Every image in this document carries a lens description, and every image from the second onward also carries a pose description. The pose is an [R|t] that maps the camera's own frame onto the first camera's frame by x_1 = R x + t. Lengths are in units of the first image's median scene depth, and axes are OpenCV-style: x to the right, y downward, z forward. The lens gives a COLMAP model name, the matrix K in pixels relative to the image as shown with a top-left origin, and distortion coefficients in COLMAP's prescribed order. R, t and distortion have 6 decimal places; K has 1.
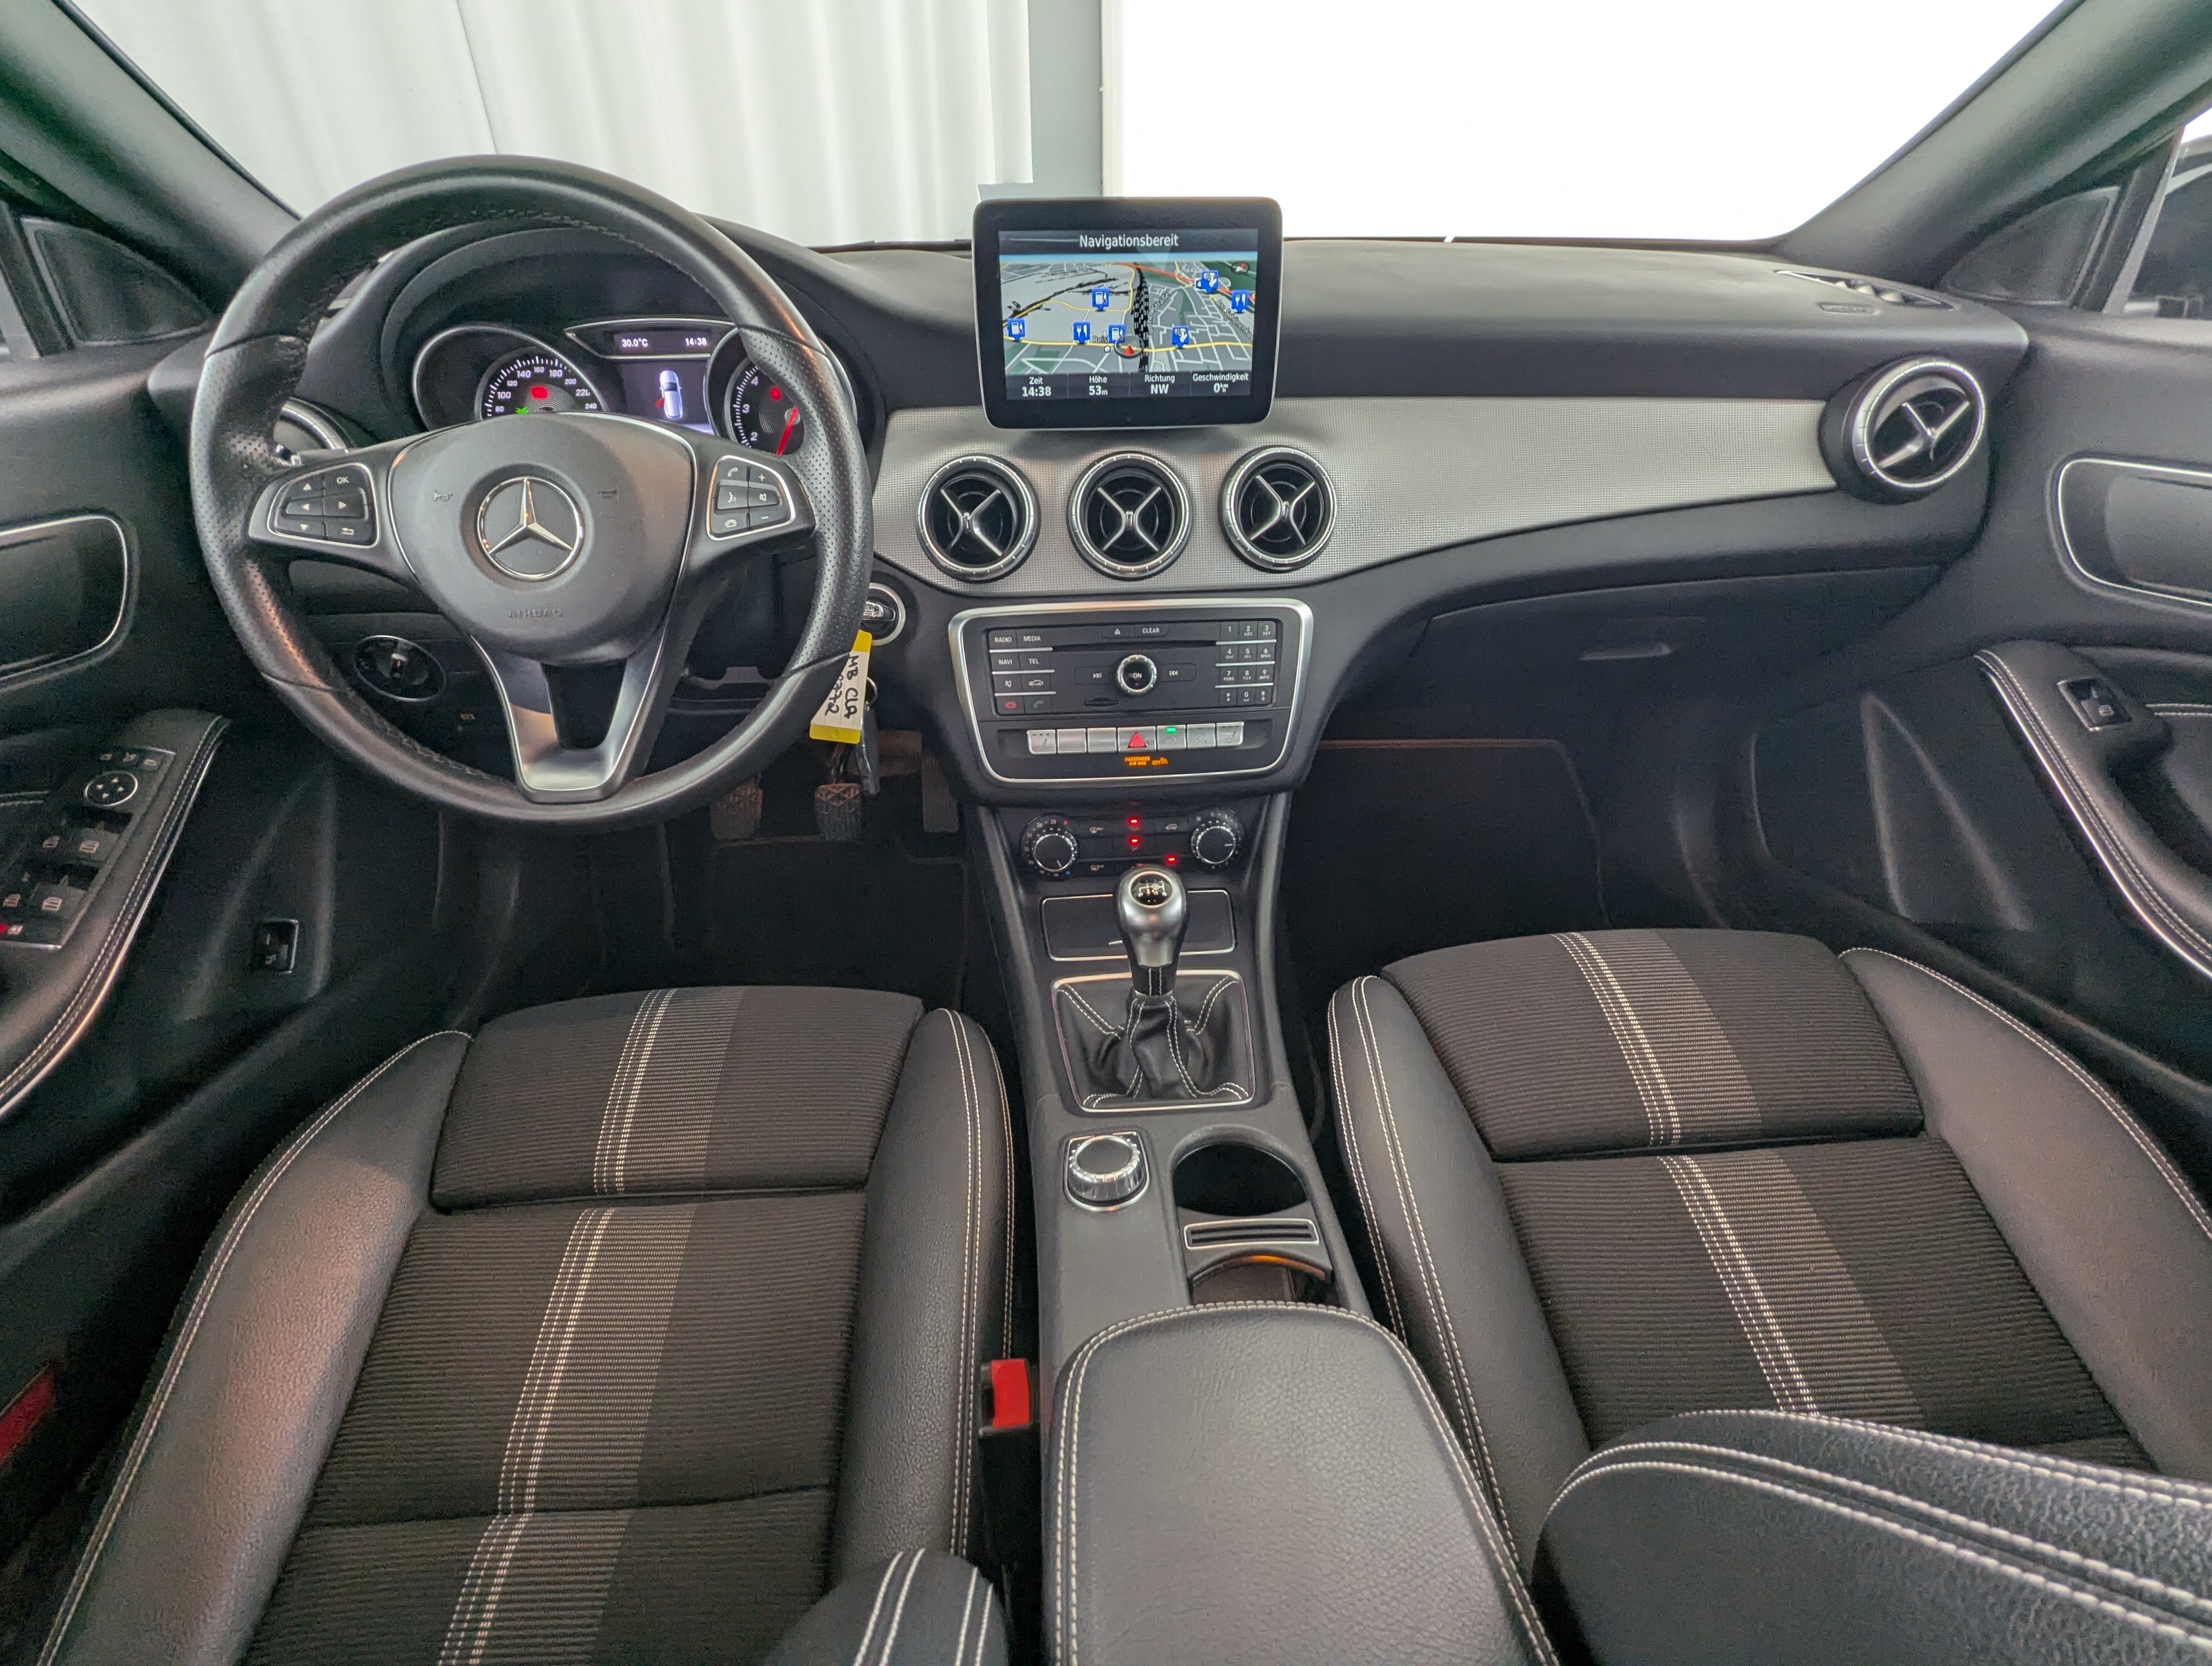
lens RADIAL K [[1048.2, 0, 1099.5], [0, 1048.2, 830.6], [0, 0, 1]] dist [-0.005558, 0.001968]
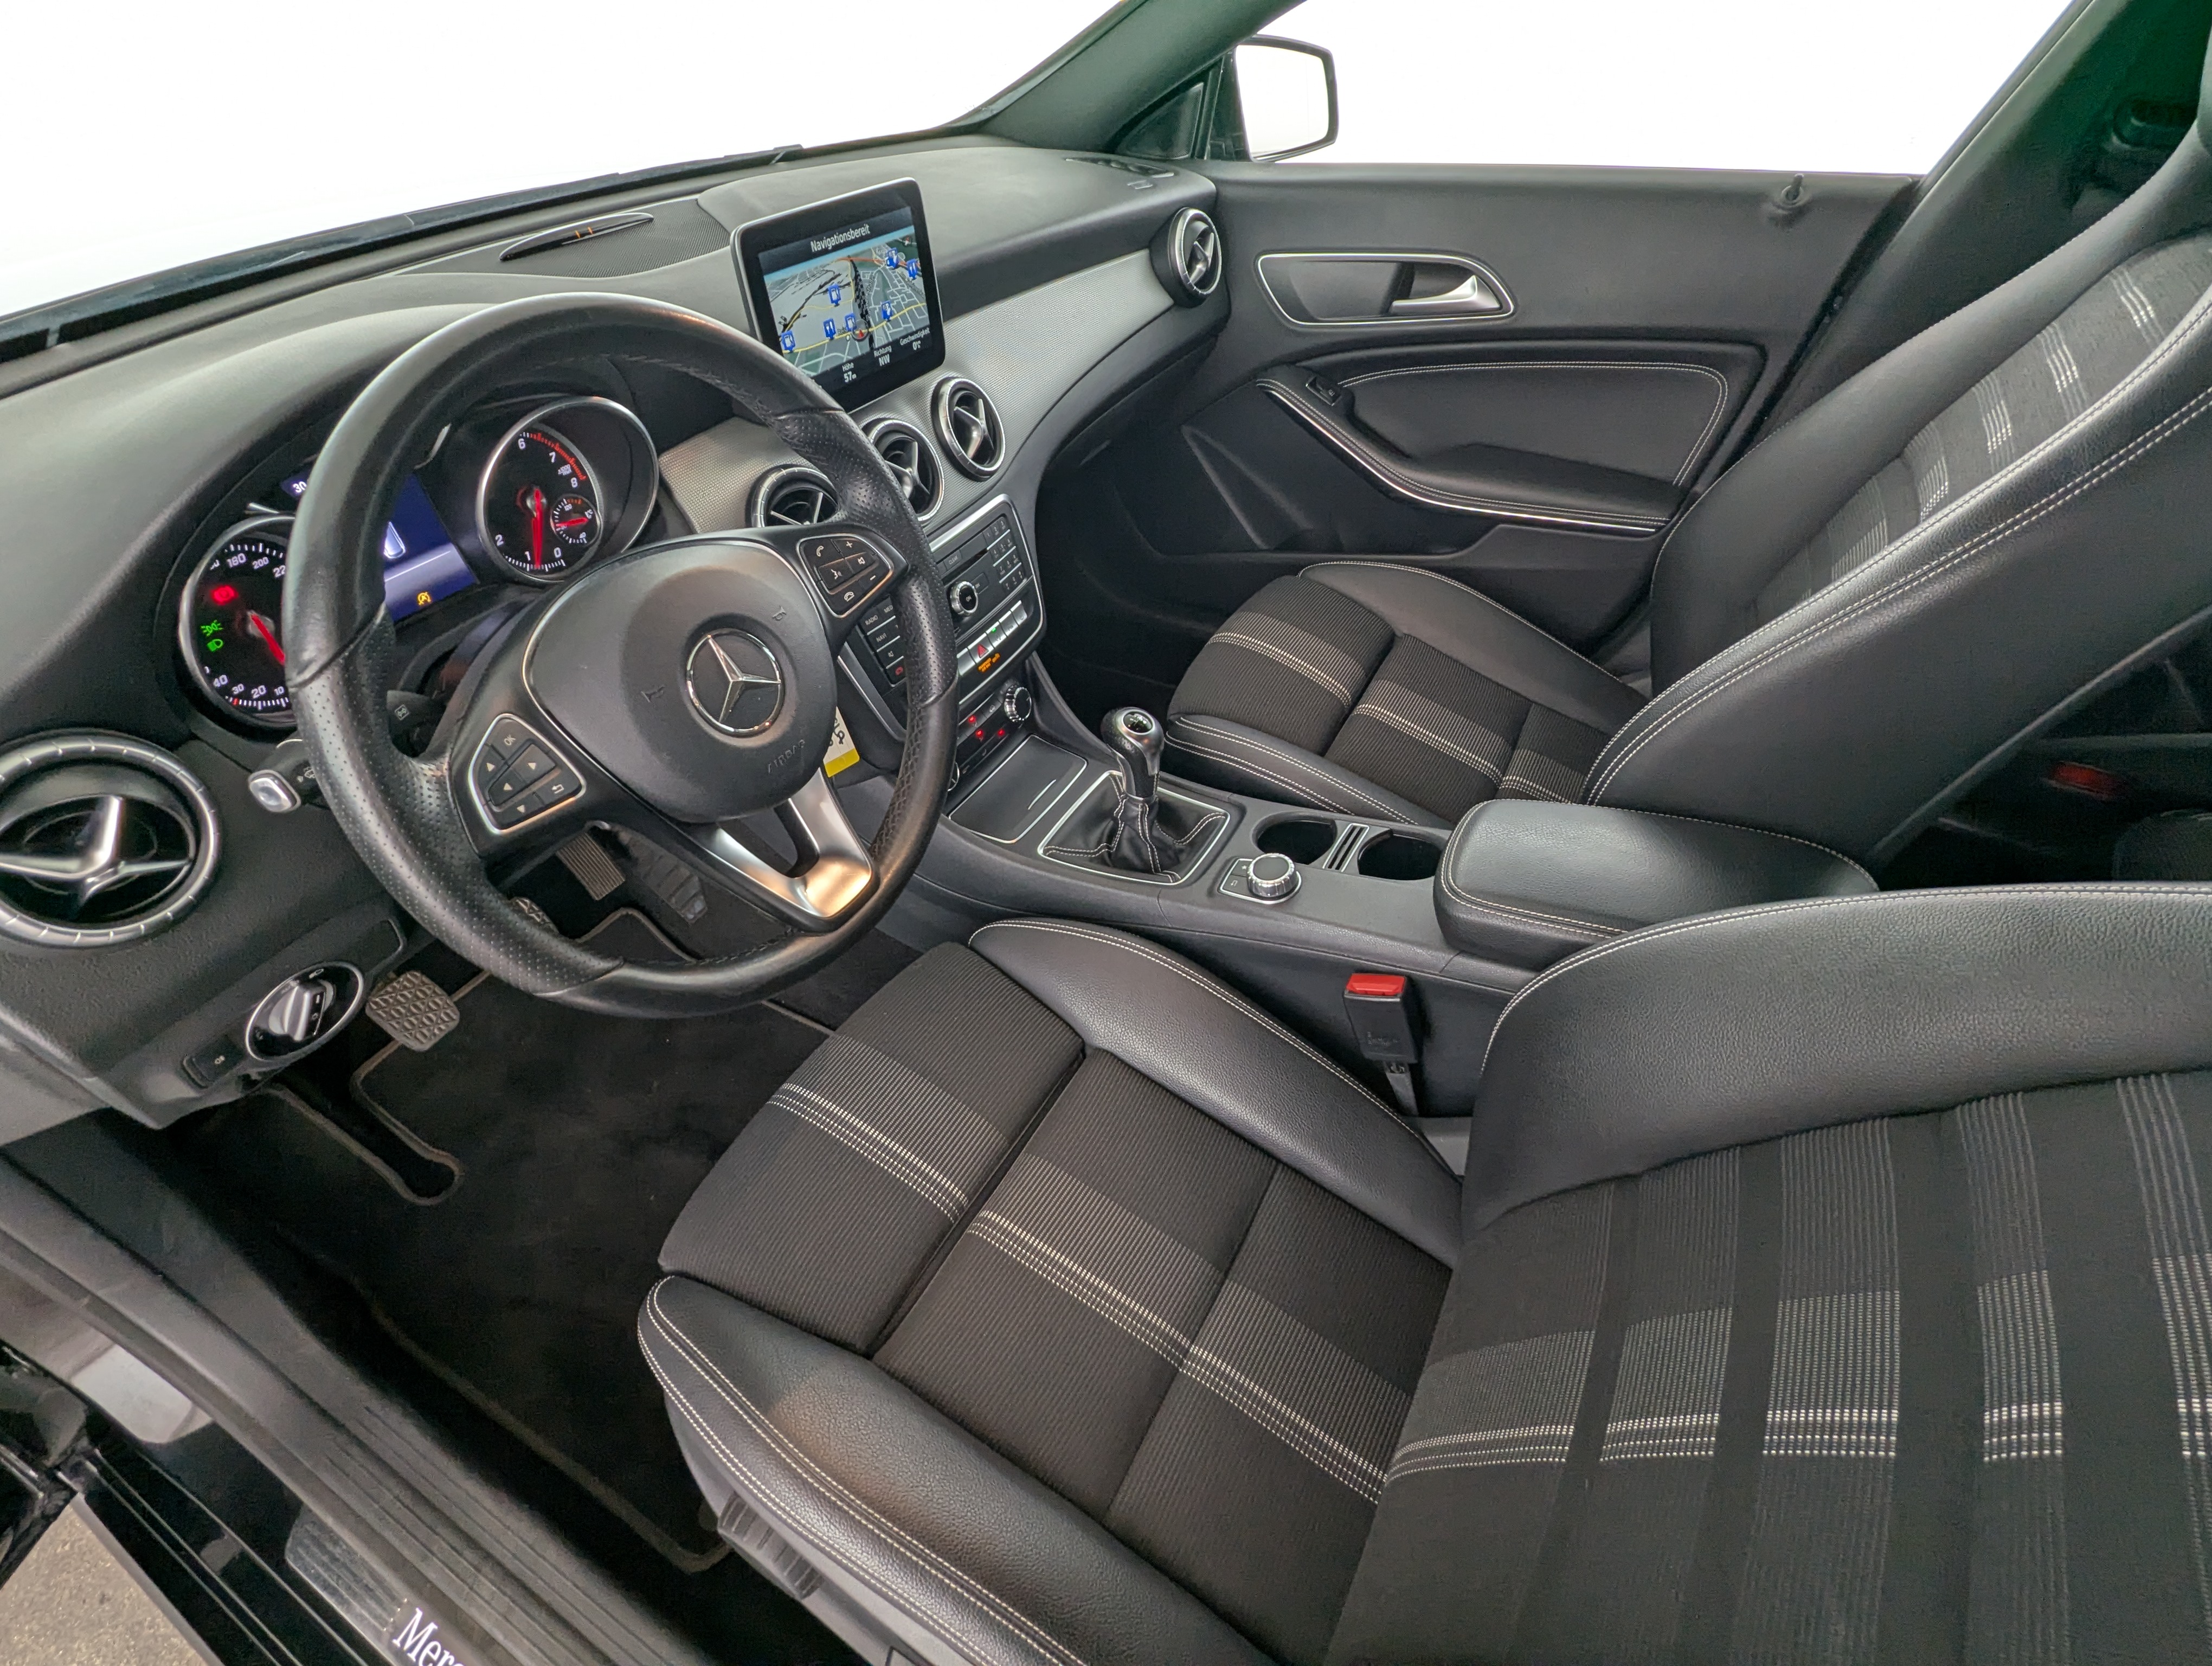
lens RADIAL K [[1048.2, 0, 1104.2], [0, 1048.2, 835.2], [0, 0, 1]] dist [-0.005558, 0.001968]
pose [[0.540244, -0.555478, 0.632124, -0.832021], [0.448945, 0.825601, 0.341806, -0.278534], [-0.711748, 0.099130, 0.695405, 0.085014]]
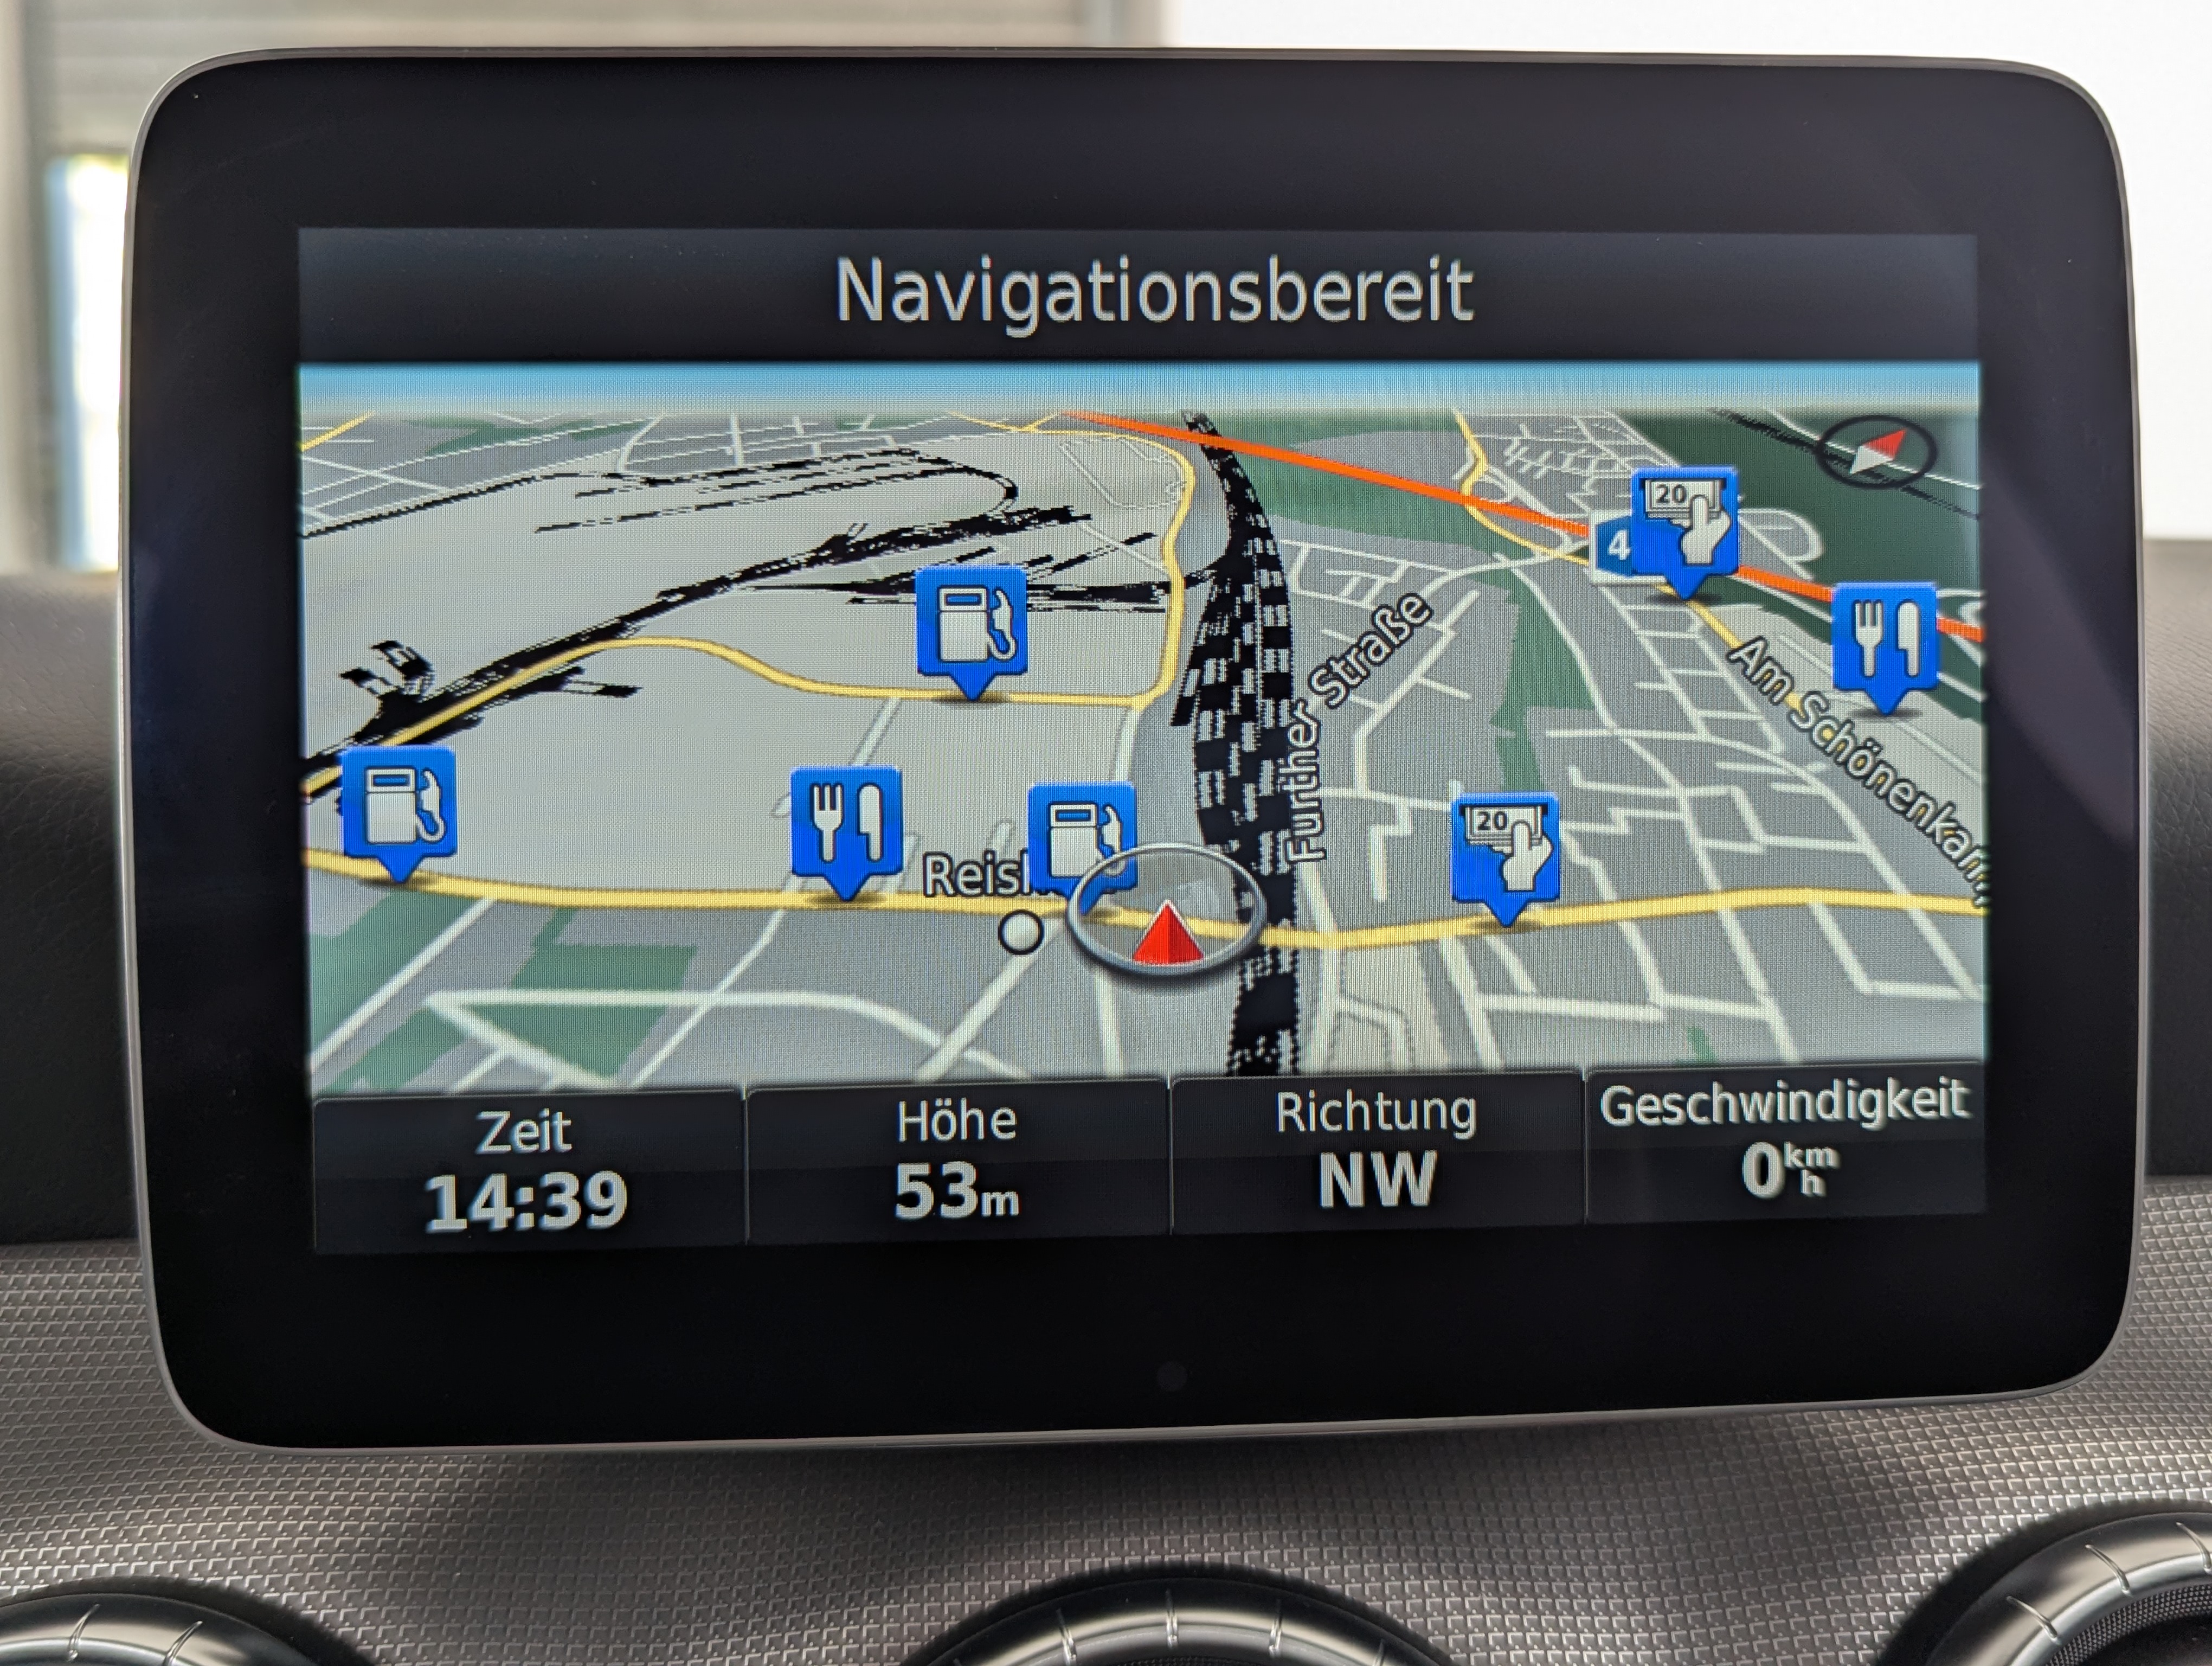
lens RADIAL K [[2093.7, 0, 1111.5], [0, 2093.7, 827.7], [0, 0, 1]] dist [0.023849, 0.000000]
pose [[0.999989, -0.002156, -0.004252, 0.021483], [-0.000001, 0.891815, -0.452400, -0.335100], [0.004767, 0.452395, 0.891805, 0.720953]]
